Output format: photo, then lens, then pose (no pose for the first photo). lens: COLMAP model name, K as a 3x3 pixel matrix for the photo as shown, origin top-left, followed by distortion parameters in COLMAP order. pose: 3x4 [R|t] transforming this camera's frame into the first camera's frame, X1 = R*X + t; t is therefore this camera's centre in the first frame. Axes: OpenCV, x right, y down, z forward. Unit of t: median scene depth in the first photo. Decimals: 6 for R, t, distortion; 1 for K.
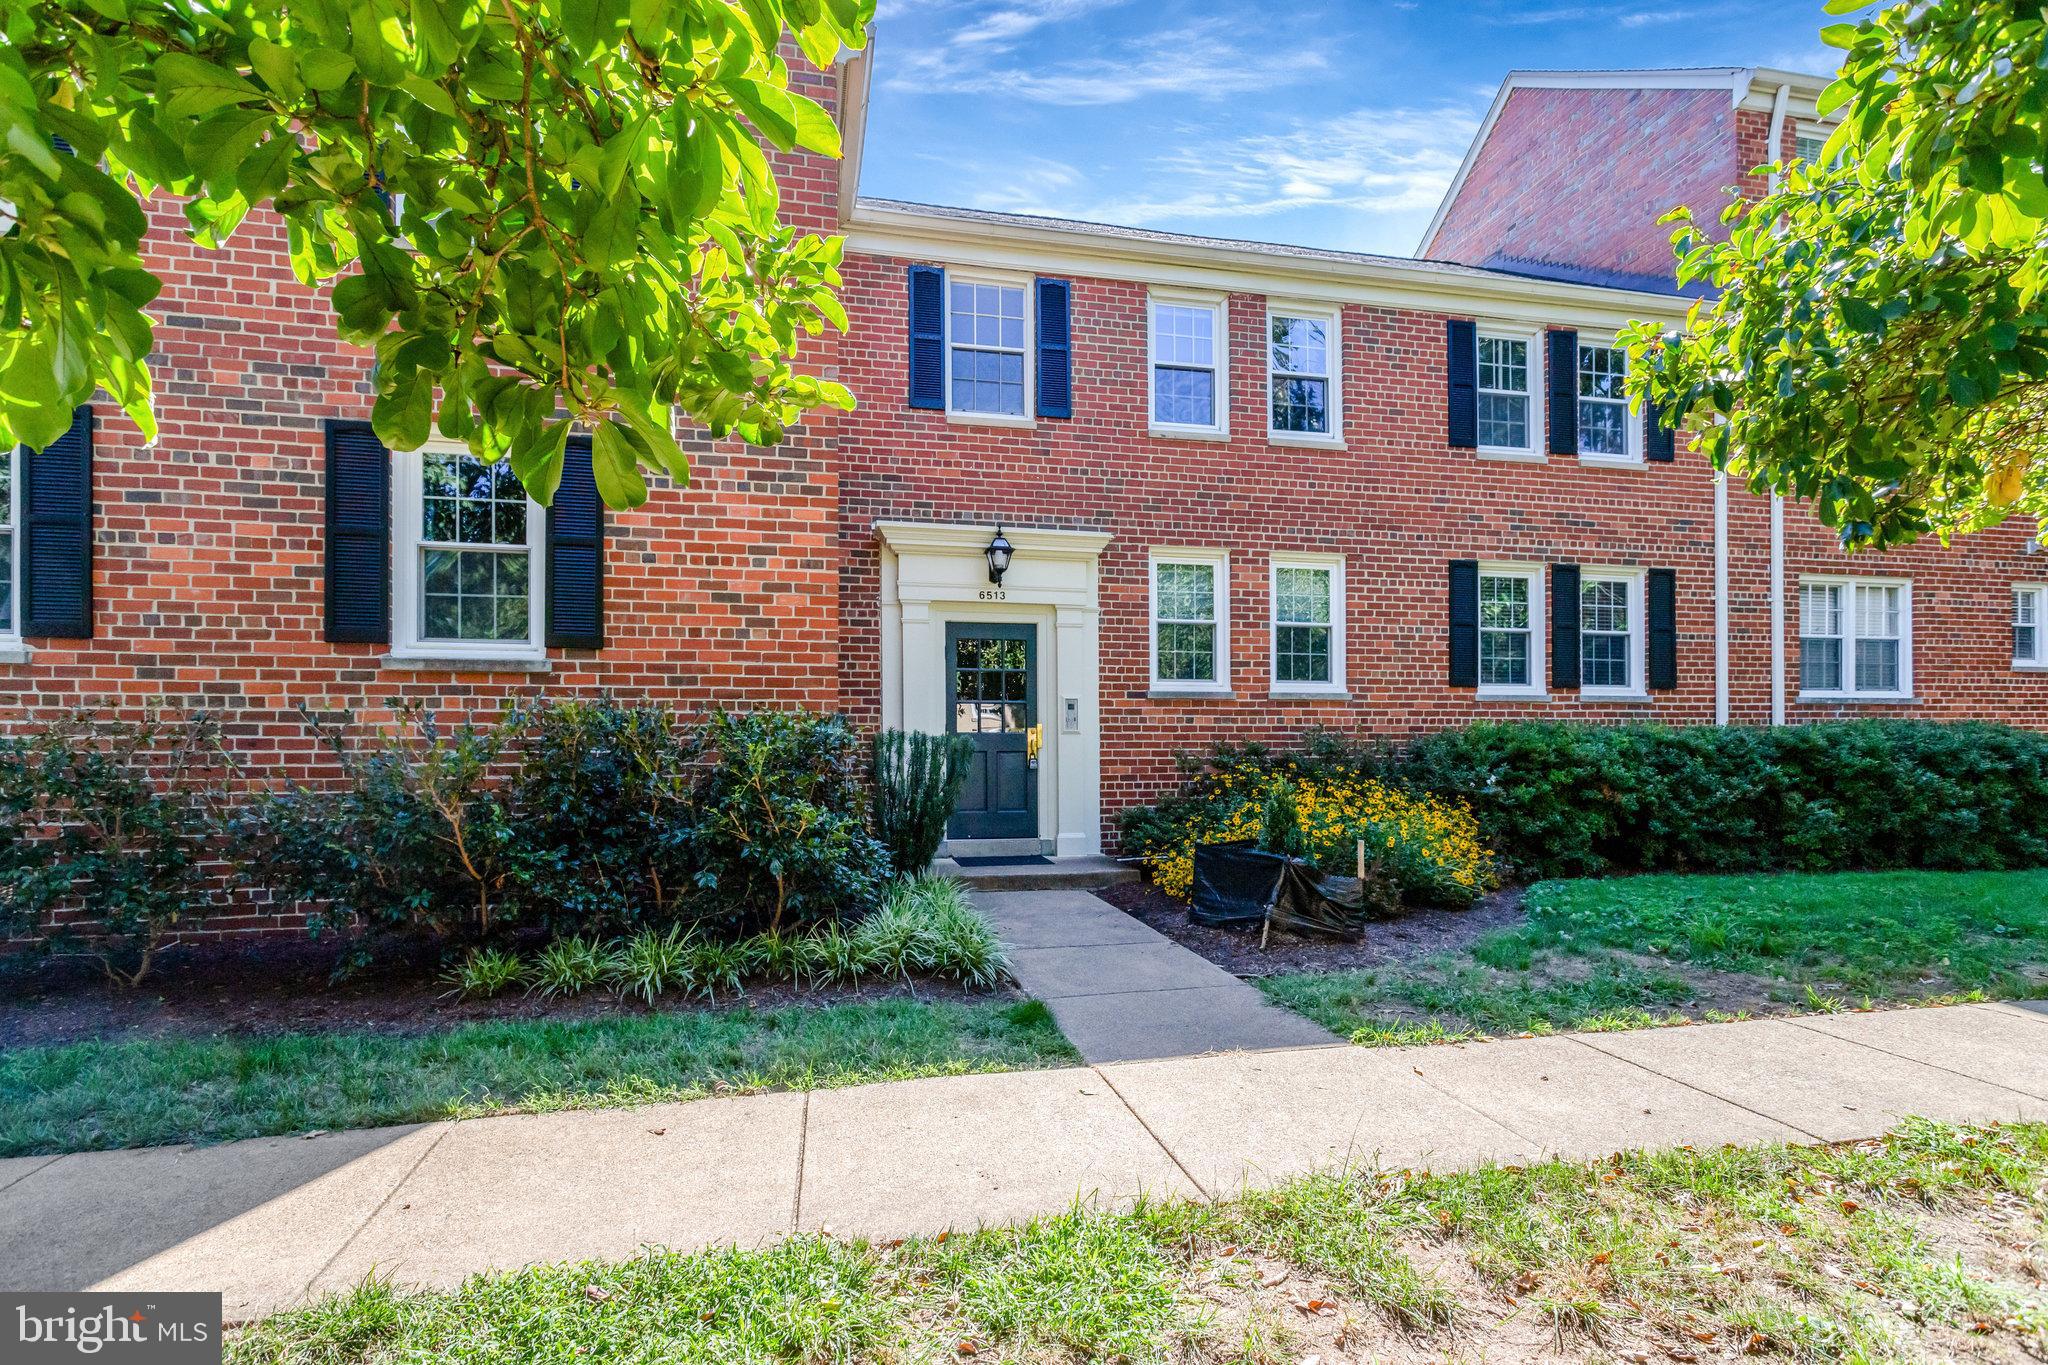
lens RADIAL K [[992.6, 0, 1022.8], [0, 992.6, 756.5], [0, 0, 1]] dist [0.002630, 0.001146]
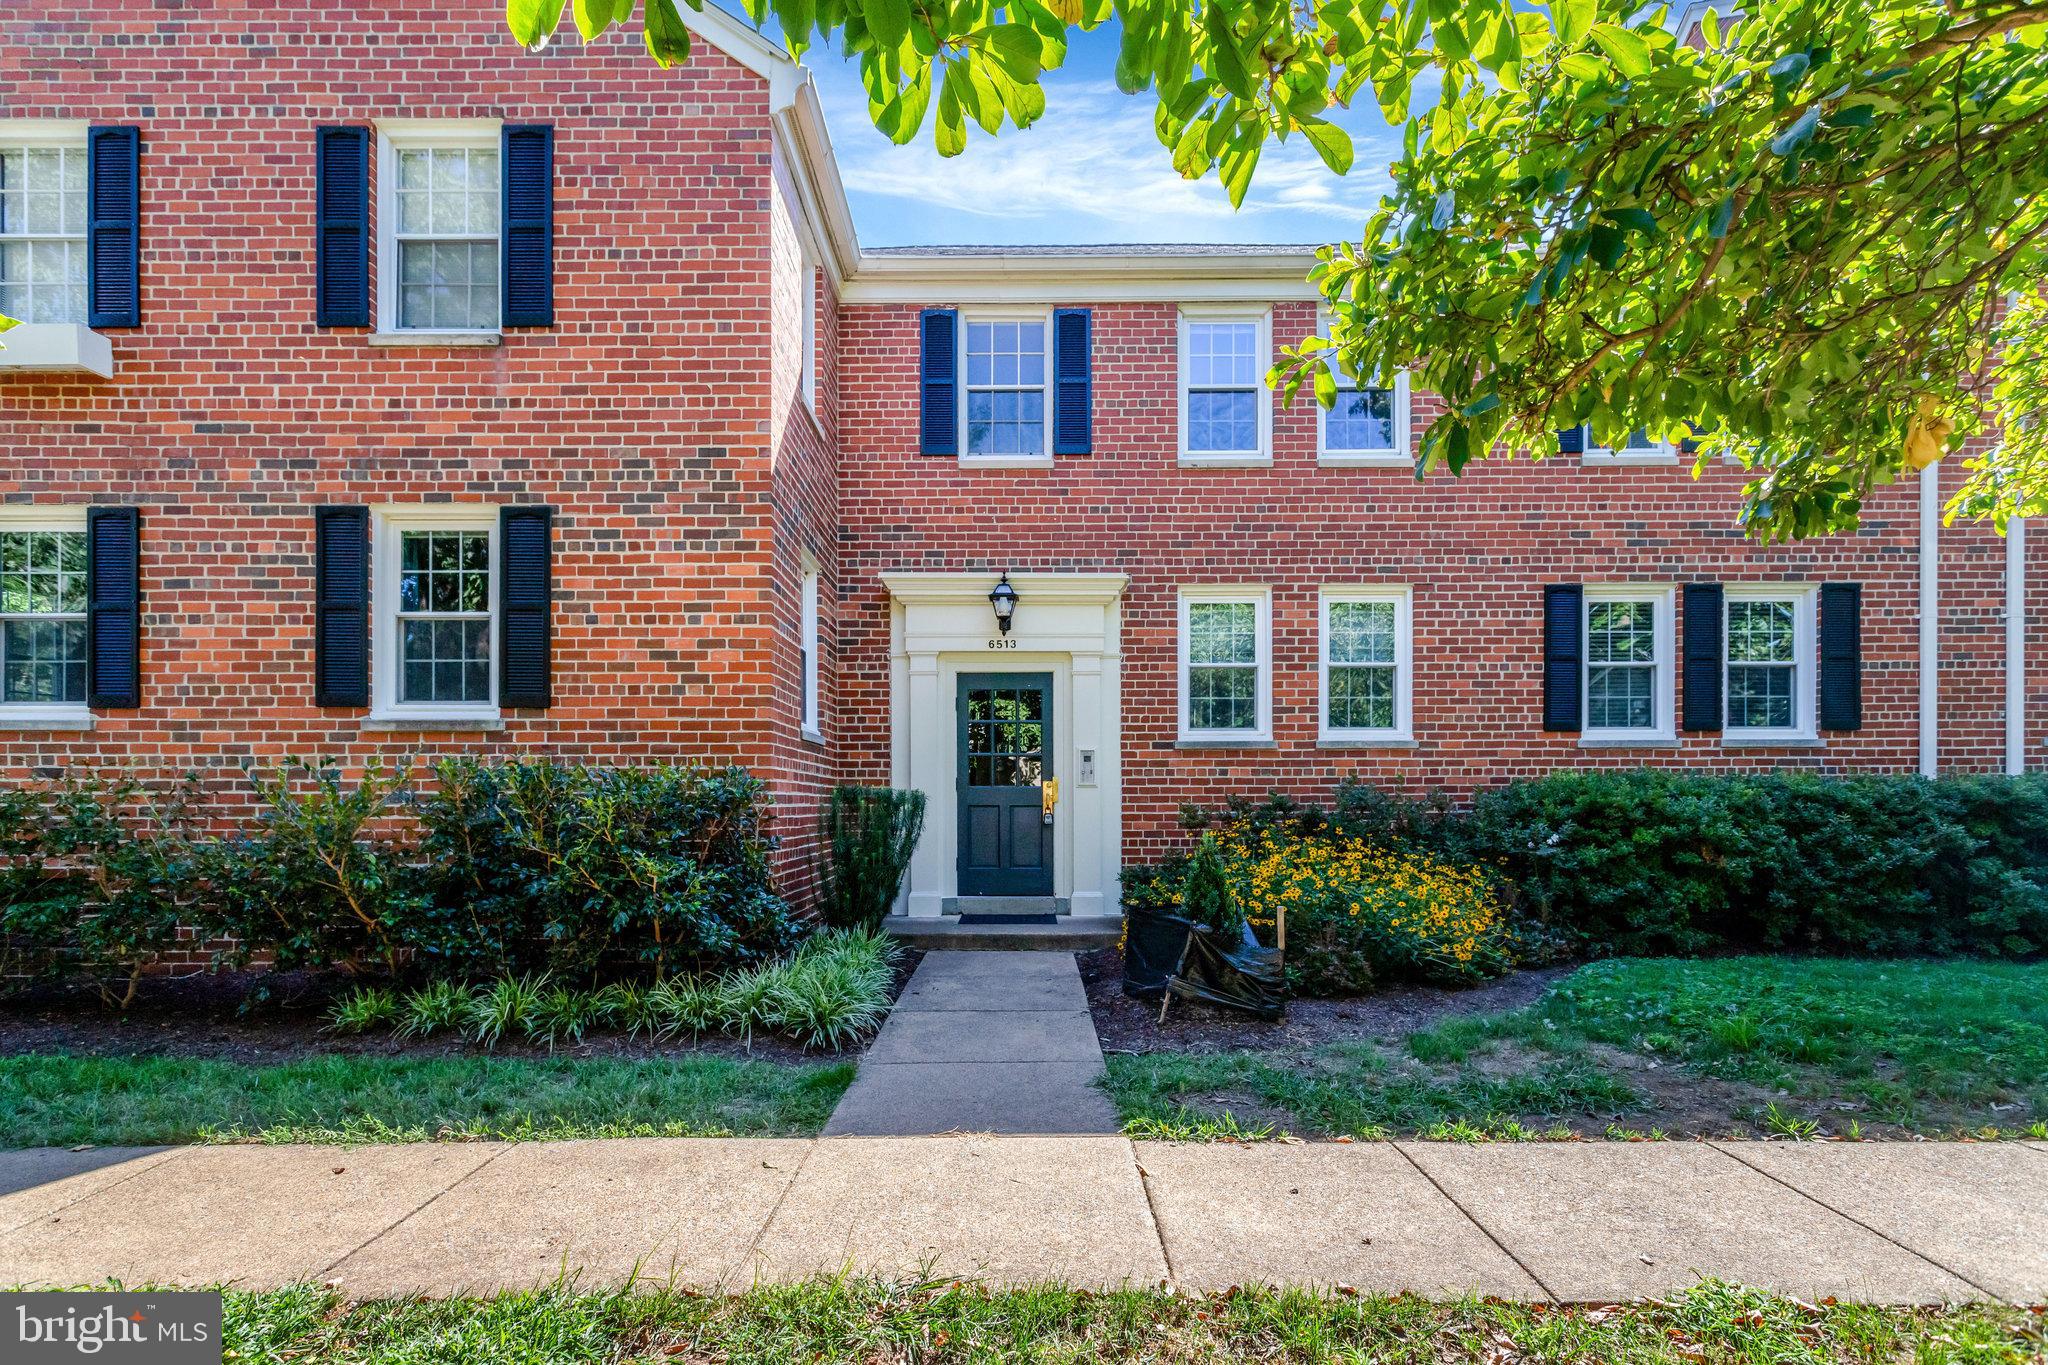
lens RADIAL K [[1009.5, 0, 1020.1], [0, 1009.5, 817.6], [0, 0, 1]] dist [0.002788, 0.000320]
pose [[0.975254, 0.003668, -0.221059, 0.190362], [-0.002169, 0.999973, 0.007023, -0.000460], [0.221079, -0.006370, 0.975235, 0.042136]]
